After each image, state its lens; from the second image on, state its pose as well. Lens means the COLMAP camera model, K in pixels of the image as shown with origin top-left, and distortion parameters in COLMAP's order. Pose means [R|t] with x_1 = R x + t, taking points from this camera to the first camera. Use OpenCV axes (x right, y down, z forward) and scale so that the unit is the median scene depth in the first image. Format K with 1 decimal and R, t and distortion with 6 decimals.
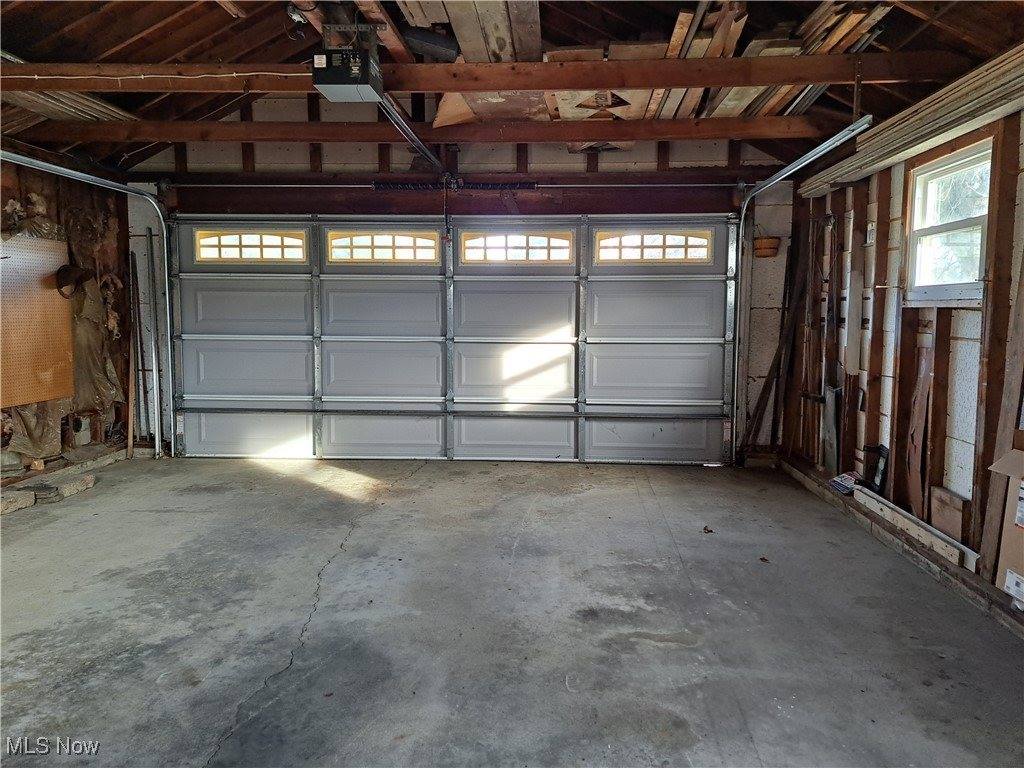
lens RADIAL K [[744.0, 0, 524.0], [0, 744.0, 372.6], [0, 0, 1]] dist [0.133966, -0.147593]
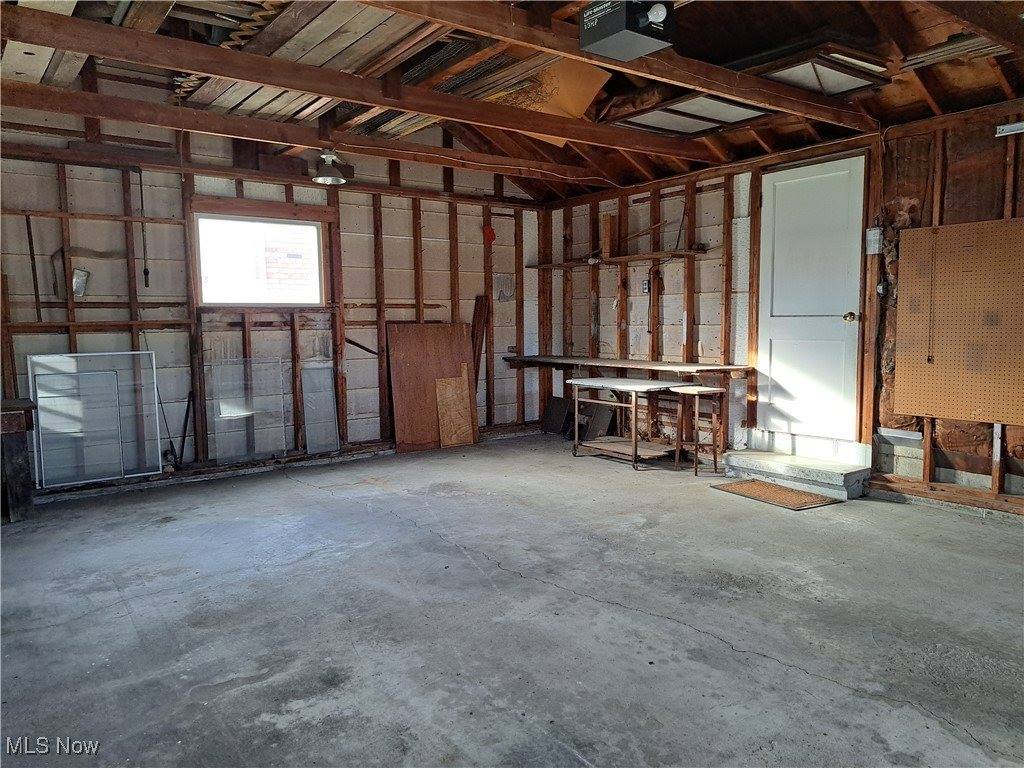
lens RADIAL K [[744.0, 0, 524.0], [0, 744.0, 372.6], [0, 0, 1]] dist [0.133966, -0.147593]
pose [[-0.769807, 0.049379, -0.636364, 0.444538], [-0.045909, 0.990137, 0.132367, -0.130959], [0.636623, 0.131112, -0.759948, 1.746727]]
